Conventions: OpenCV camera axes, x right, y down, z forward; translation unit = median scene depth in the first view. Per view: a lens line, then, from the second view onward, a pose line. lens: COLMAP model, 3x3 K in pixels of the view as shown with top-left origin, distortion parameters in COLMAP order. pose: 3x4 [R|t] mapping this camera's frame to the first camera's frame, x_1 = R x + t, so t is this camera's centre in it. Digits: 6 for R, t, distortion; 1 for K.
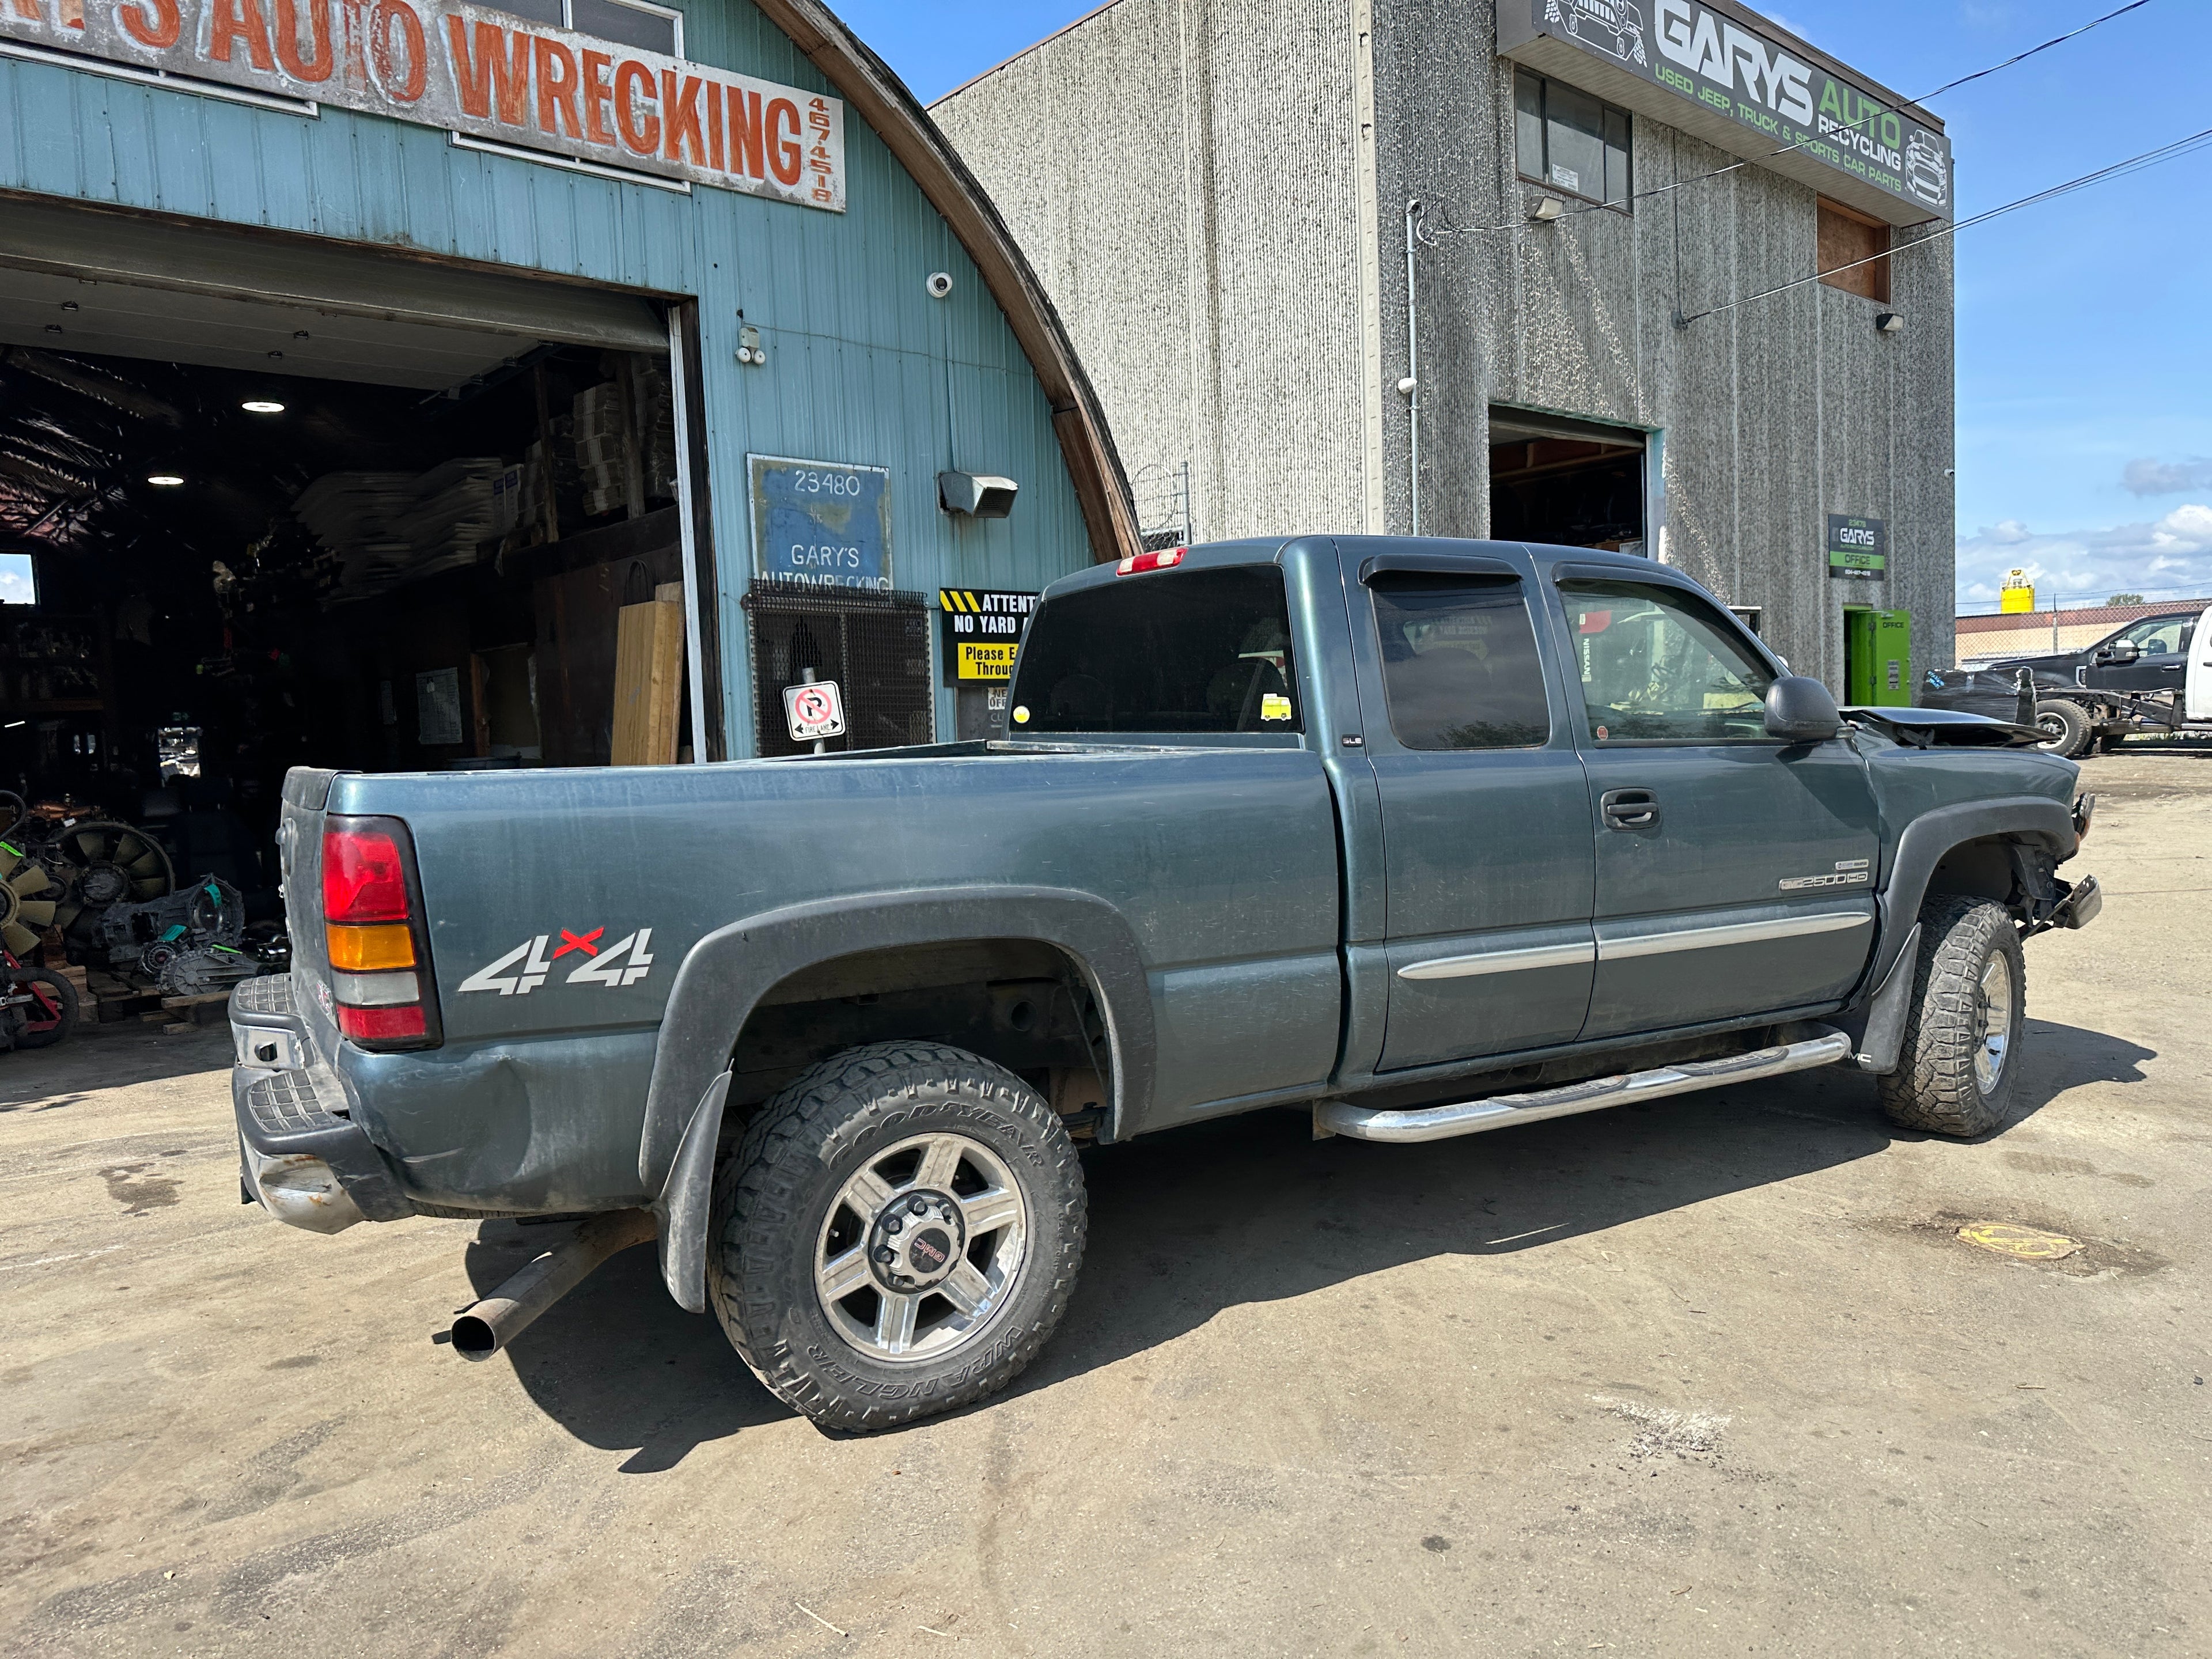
lens RADIAL K [[1557.4, 0, 1119.8], [0, 1557.4, 840.4], [0, 0, 1]] dist [0.027352, -0.034811]
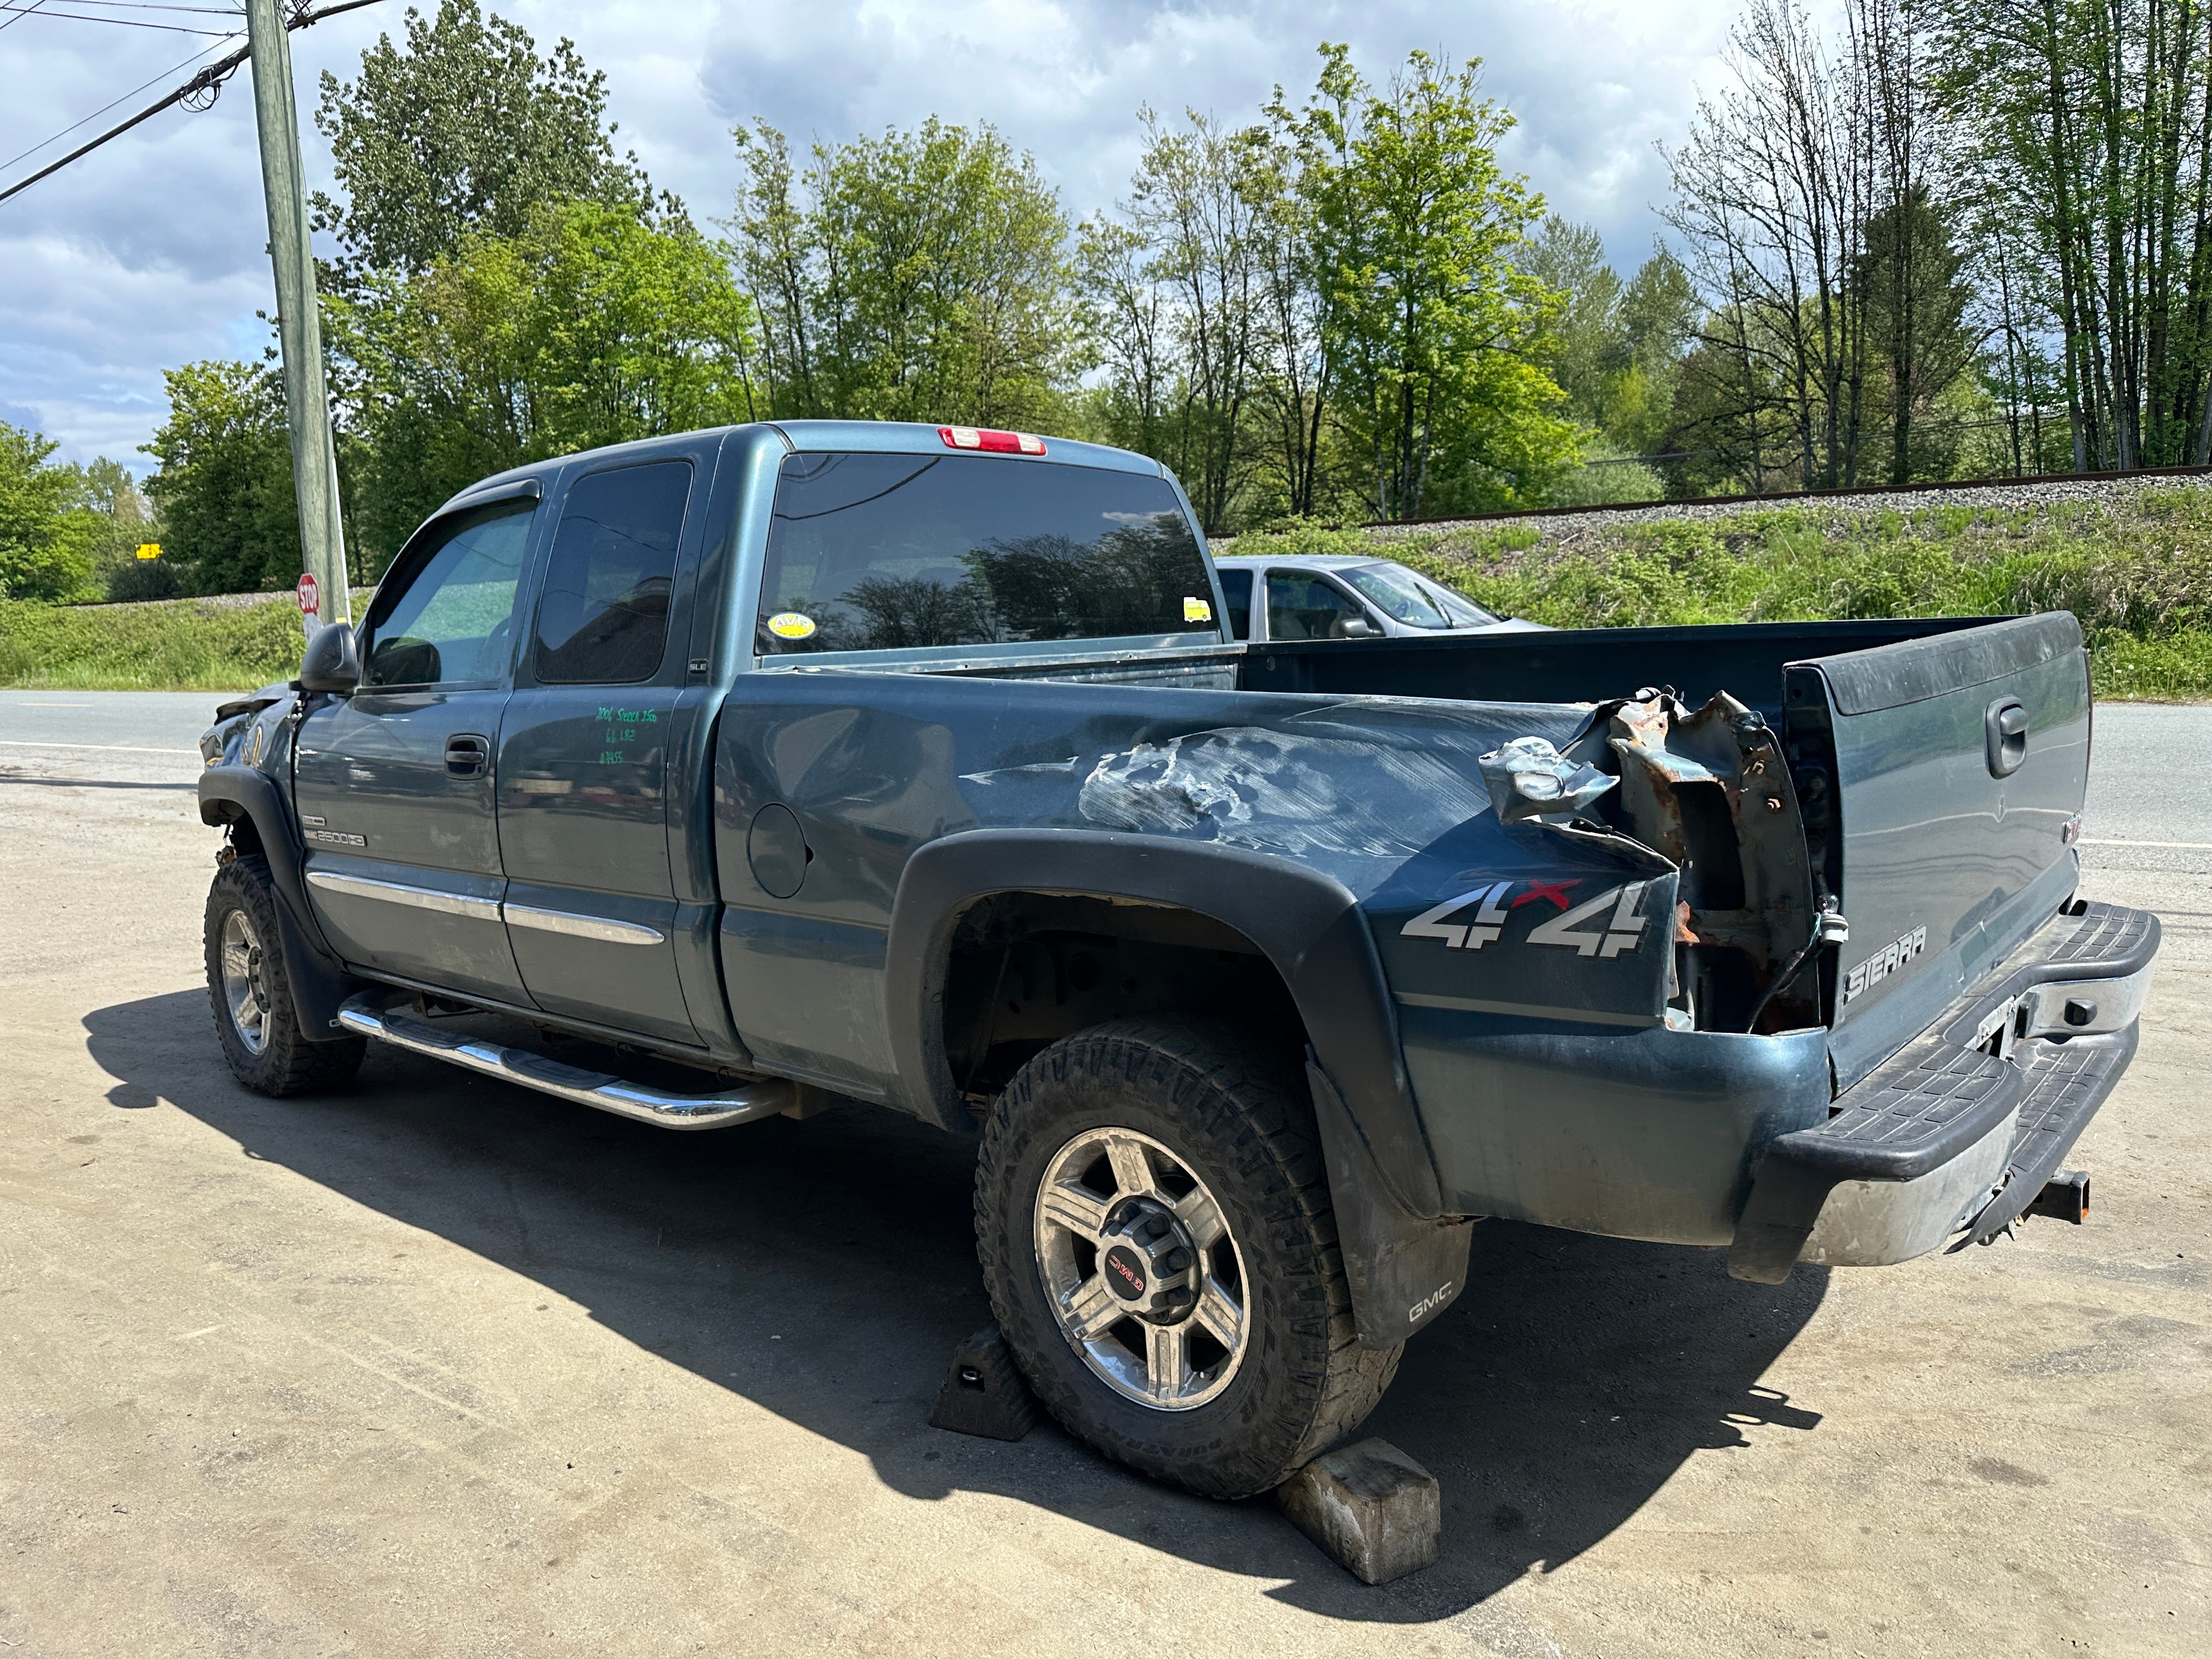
lens RADIAL K [[1557.4, 0, 1108.7], [0, 1557.4, 823.0], [0, 0, 1]] dist [0.027352, -0.034811]
pose [[-0.314879, -0.090666, 0.944791, -0.449708], [0.125507, 0.982708, 0.136133, -0.044418], [-0.940797, 0.161443, -0.298055, 0.667310]]
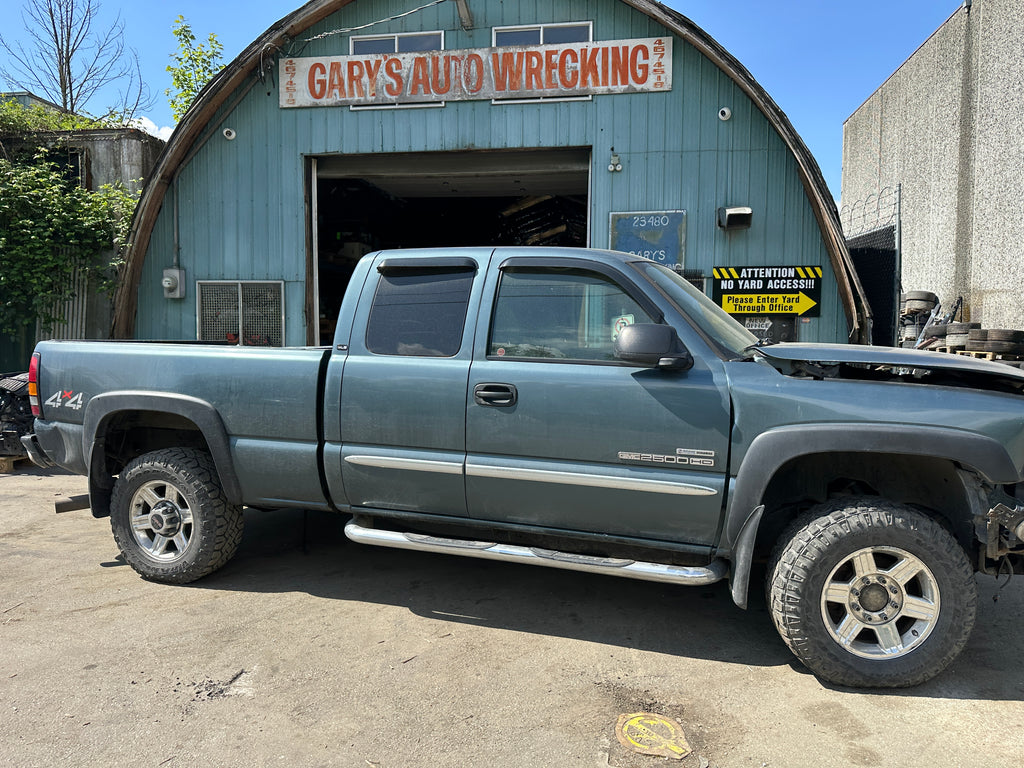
lens RADIAL K [[721.0, 0, 512.8], [0, 721.0, 376.3], [0, 0, 1]] dist [0.027352, -0.034811]
pose [[0.648412, 0.079939, -0.757081, 0.483181], [-0.085639, 0.995819, 0.031800, -0.034957], [0.756458, 0.044216, 0.652546, 0.241223]]
